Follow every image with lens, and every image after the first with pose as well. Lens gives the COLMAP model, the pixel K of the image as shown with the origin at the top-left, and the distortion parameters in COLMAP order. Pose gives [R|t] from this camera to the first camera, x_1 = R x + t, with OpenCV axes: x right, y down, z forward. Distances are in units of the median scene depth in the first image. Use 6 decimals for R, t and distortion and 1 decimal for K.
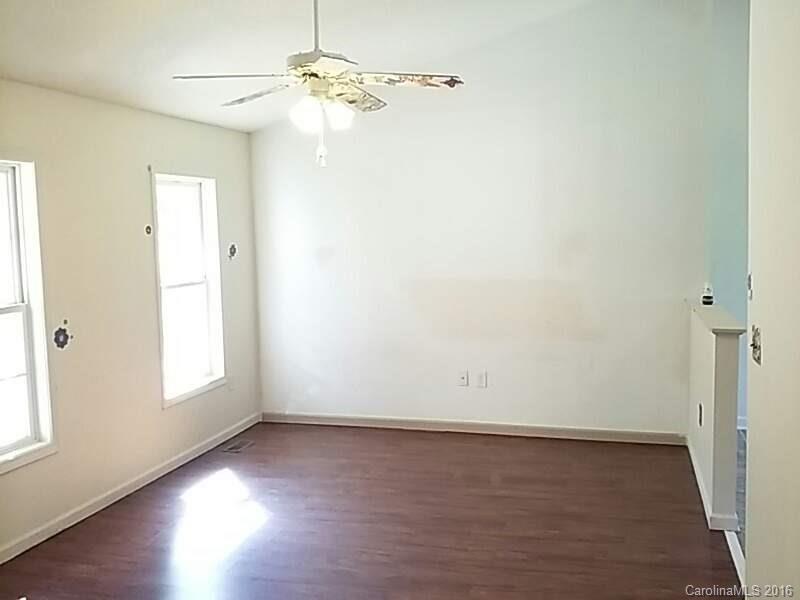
lens RADIAL K [[784.9, 0, 400.0], [0, 784.9, 300.0], [0, 0, 1]] dist [0.005775, -0.000034]
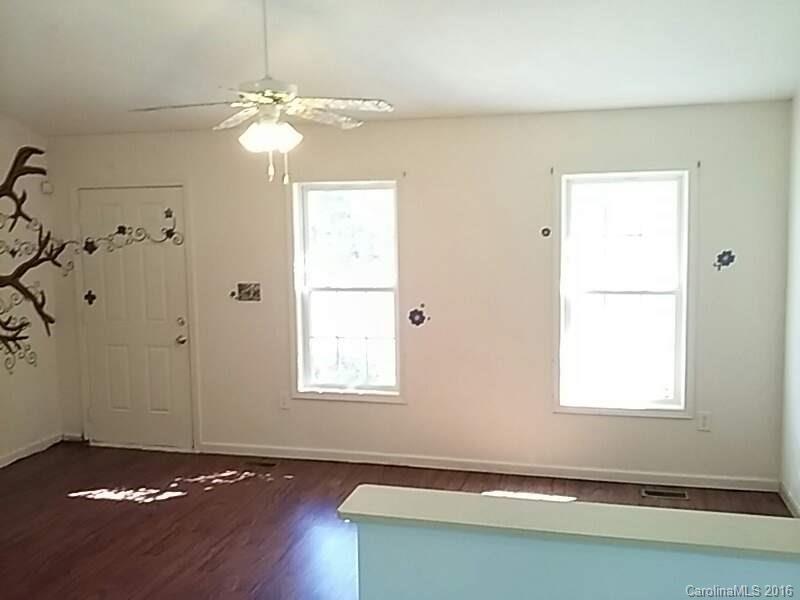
lens RADIAL K [[784.9, 0, 400.0], [0, 784.9, 300.0], [0, 0, 1]] dist [0.005775, -0.000034]
pose [[-0.006903, 0.109476, -0.993965, 0.817173], [-0.083611, 0.990445, 0.109669, -0.115044], [0.996475, 0.083863, 0.002316, 0.962033]]
